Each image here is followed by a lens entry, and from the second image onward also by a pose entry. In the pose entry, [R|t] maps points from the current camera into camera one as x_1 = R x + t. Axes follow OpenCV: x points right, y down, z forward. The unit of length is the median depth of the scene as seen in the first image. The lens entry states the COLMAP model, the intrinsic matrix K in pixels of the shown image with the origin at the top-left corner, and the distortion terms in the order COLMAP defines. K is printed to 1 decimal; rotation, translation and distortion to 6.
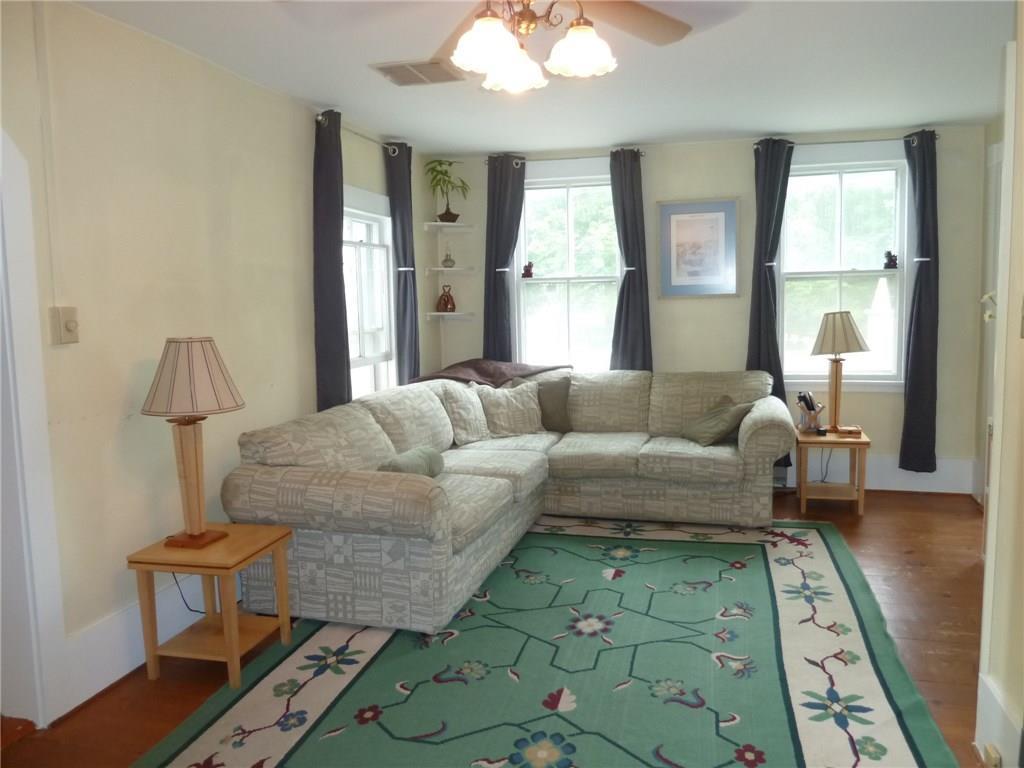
lens RADIAL K [[831.4, 0, 512.0], [0, 831.4, 384.0], [0, 0, 1]] dist [-0.001303, 0.001453]
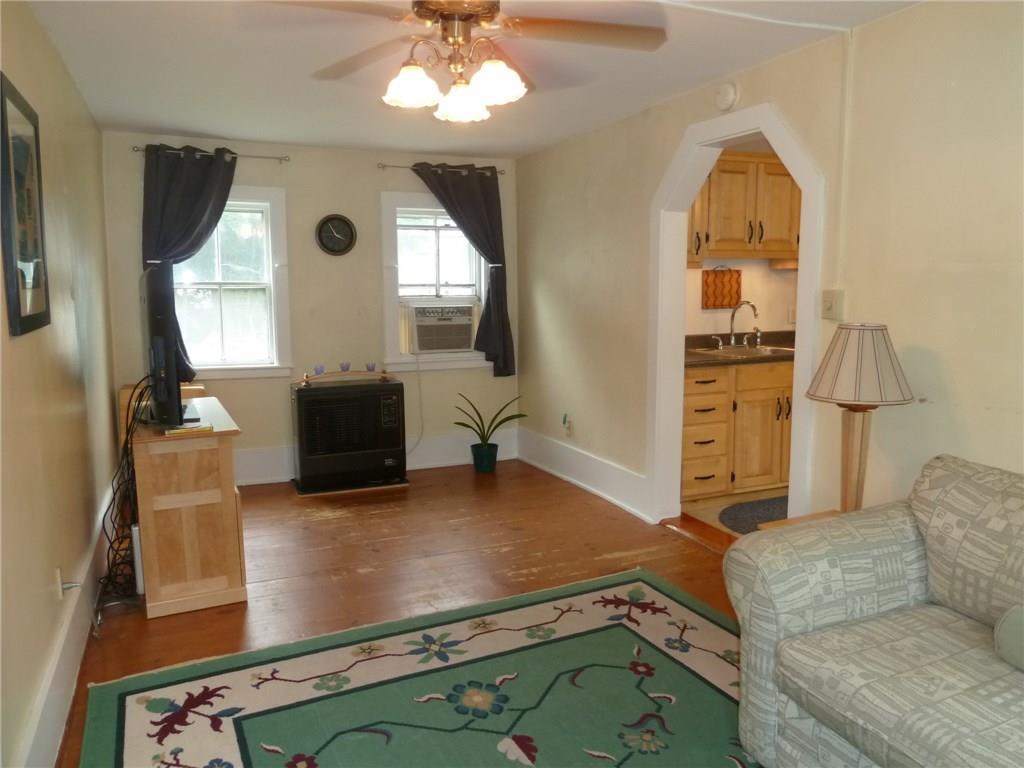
lens RADIAL K [[767.6, 0, 512.0], [0, 767.6, 384.0], [0, 0, 1]] dist [-0.032607, 0.001184]
pose [[-0.791157, 0.097525, -0.603788, 0.420871], [-0.043662, 0.975681, 0.214805, -0.140299], [0.610053, 0.196307, -0.767658, 1.256132]]
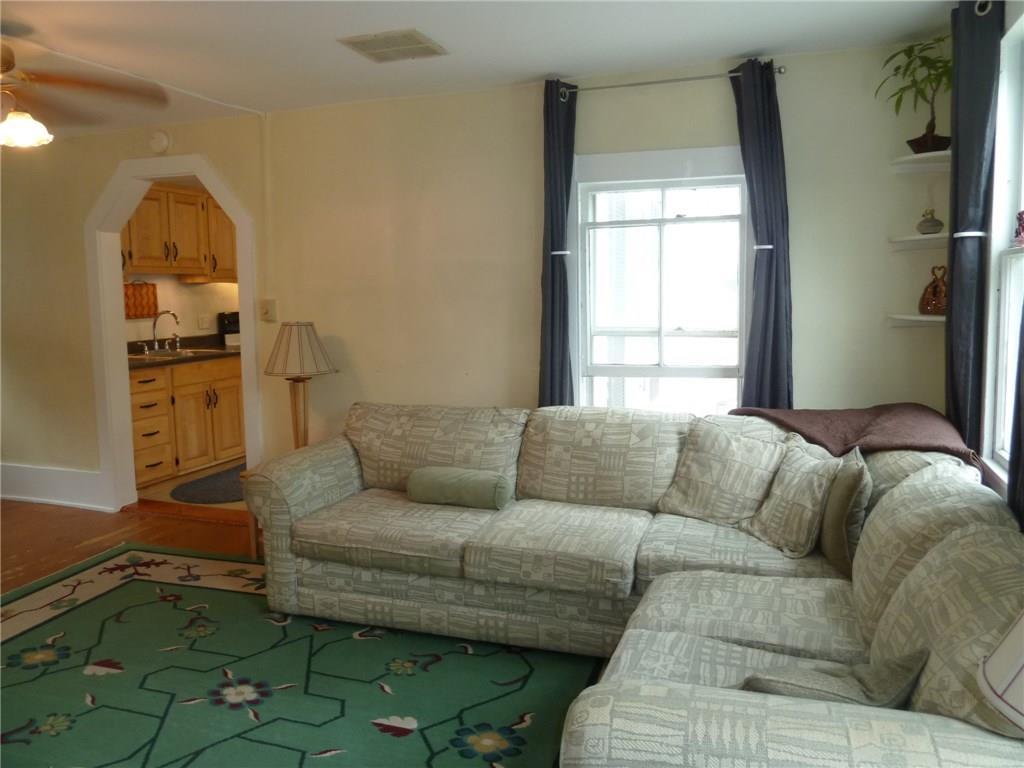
lens RADIAL K [[767.5, 0, 512.0], [0, 767.5, 384.0], [0, 0, 1]] dist [-0.031678, 0.009419]
pose [[-0.101174, 0.133666, -0.985849, 0.770764], [-0.089259, 0.985717, 0.142809, -0.148999], [0.990857, 0.102445, -0.087798, 1.292682]]
